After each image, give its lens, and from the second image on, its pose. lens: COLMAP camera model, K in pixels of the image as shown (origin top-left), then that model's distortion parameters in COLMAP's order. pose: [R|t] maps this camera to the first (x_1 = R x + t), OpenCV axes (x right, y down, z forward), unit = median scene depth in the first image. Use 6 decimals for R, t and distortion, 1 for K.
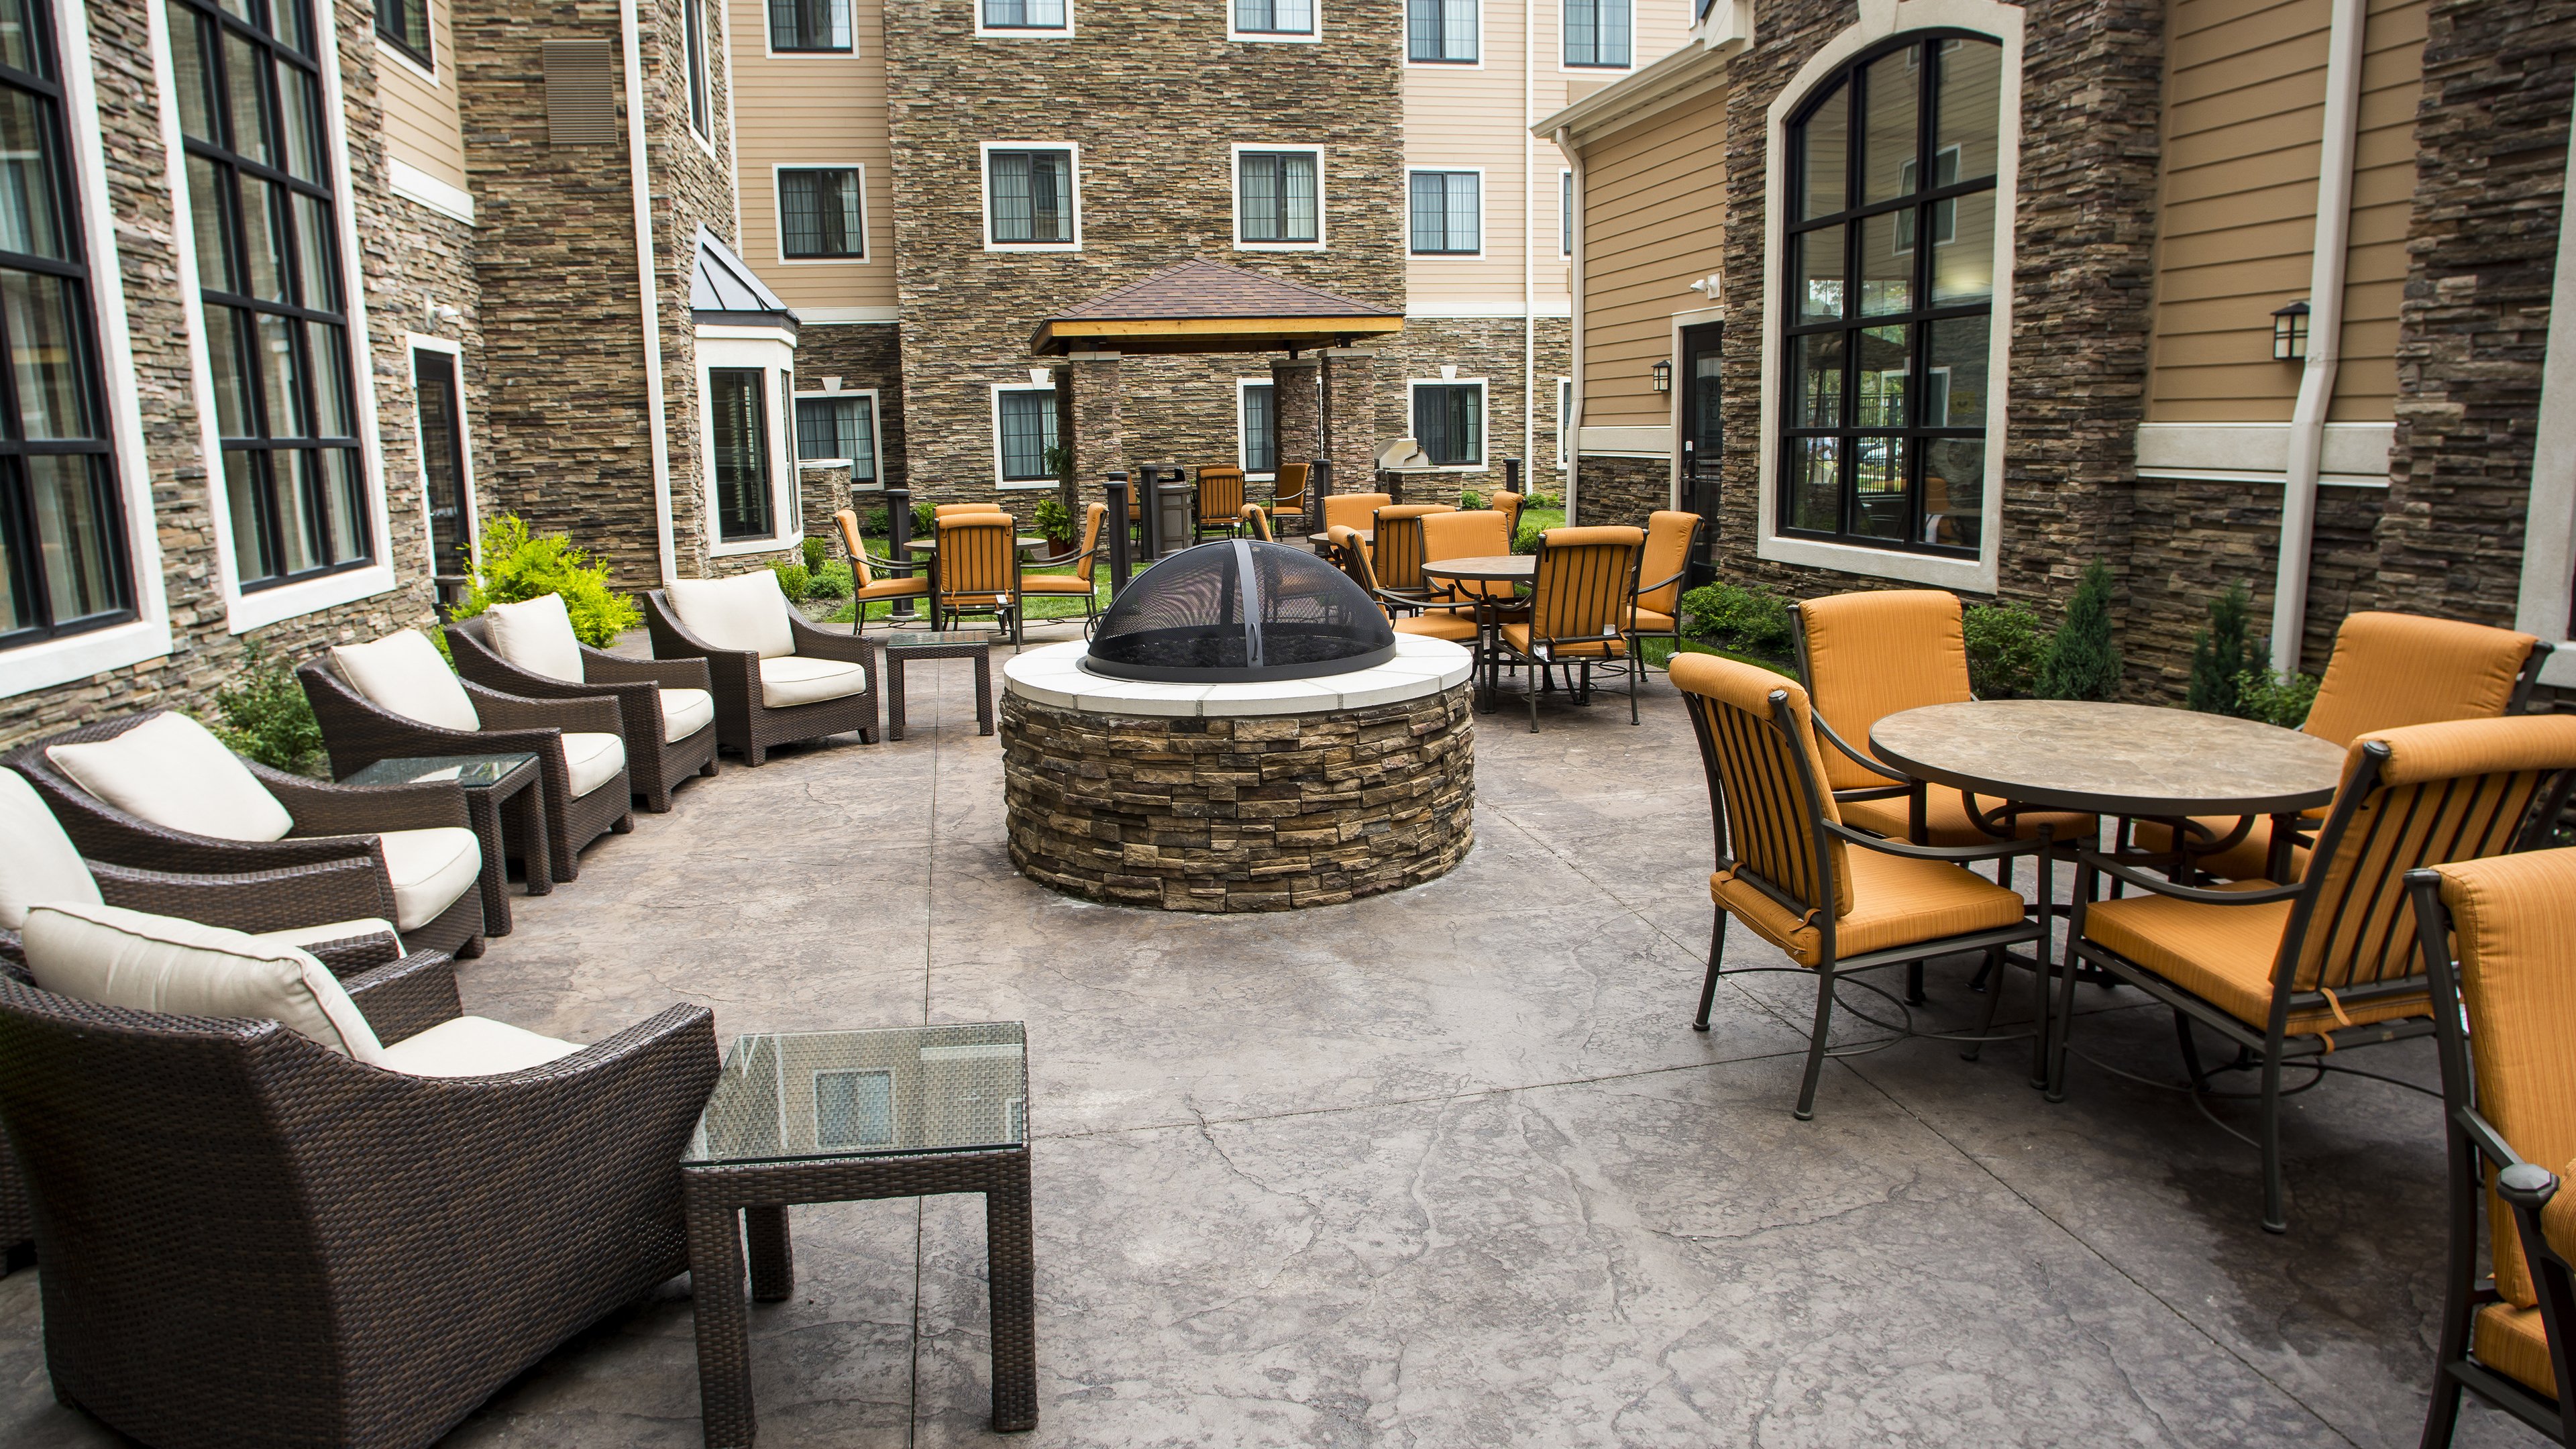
lens RADIAL K [[1707.6, 0, 1282.9], [0, 1707.6, 719.1], [0, 0, 1]] dist [-0.006986, -0.000621]
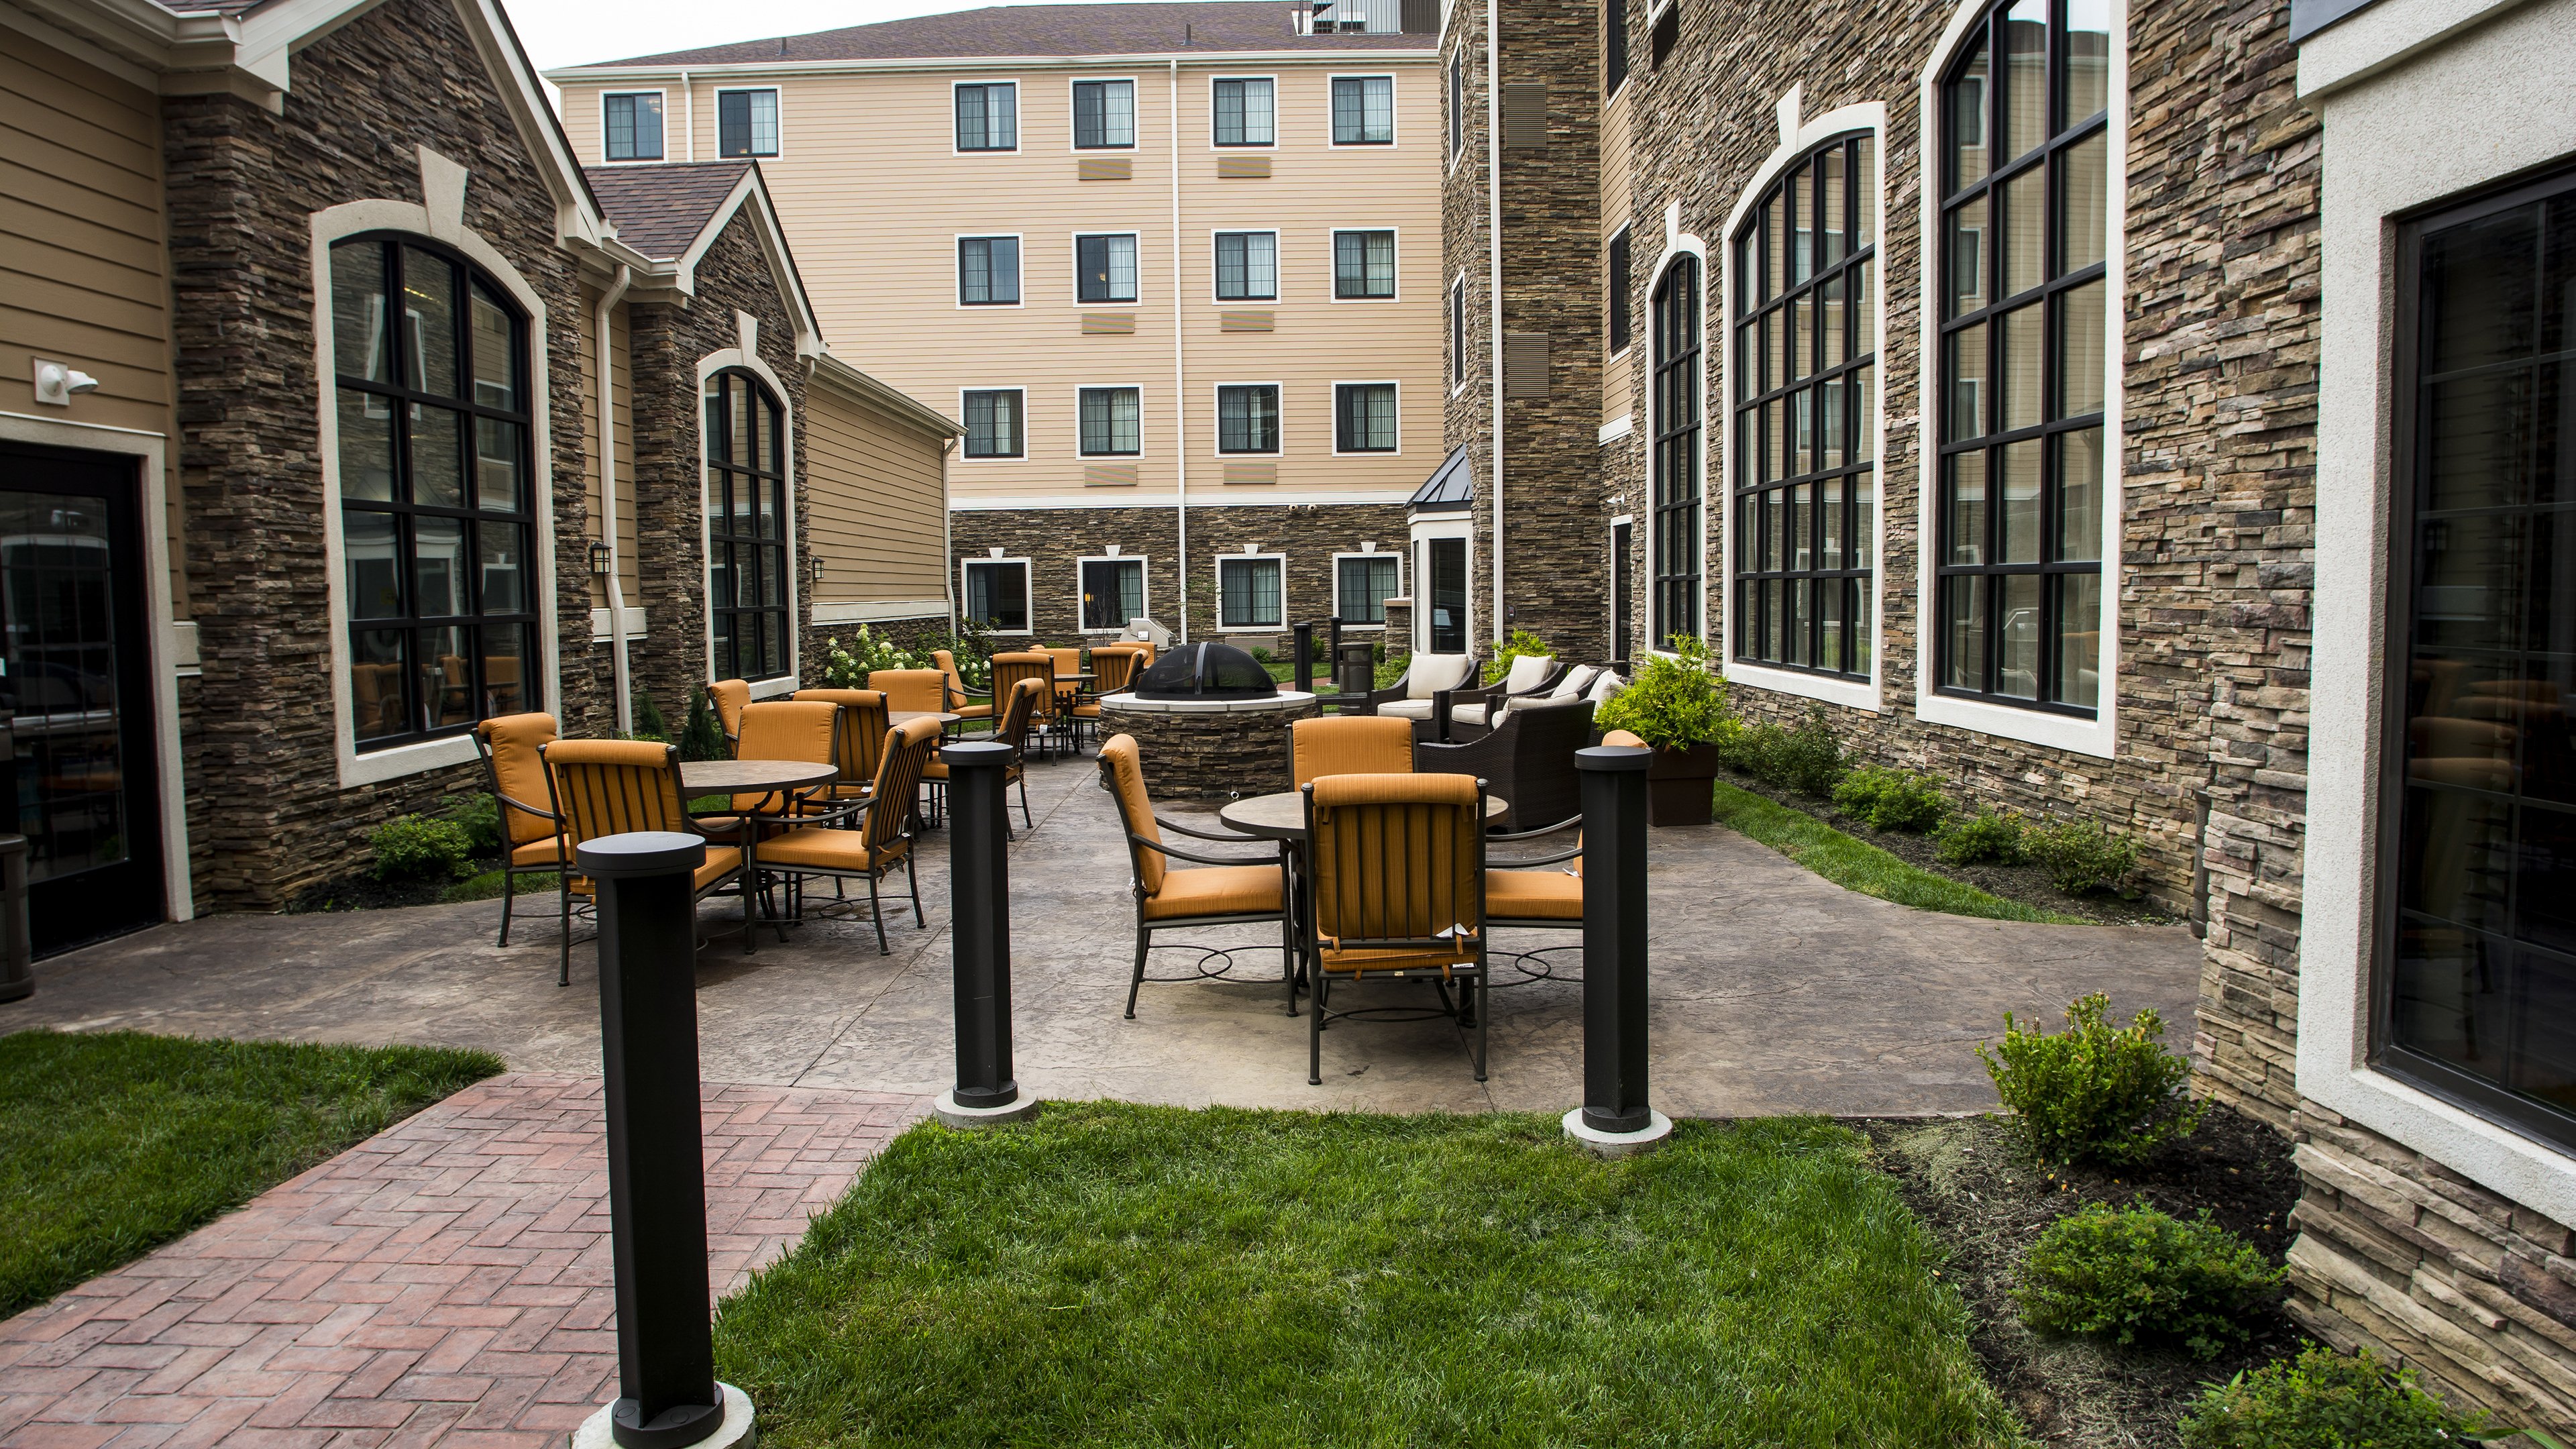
lens RADIAL K [[1707.6, 0, 1282.7], [0, 1707.6, 718.5], [0, 0, 1]] dist [-0.006986, -0.000621]
pose [[-0.983486, 0.025313, 0.179204, -0.287910], [0.068454, 0.968639, 0.238858, -0.295262], [-0.167538, 0.247181, -0.954376, 1.750544]]
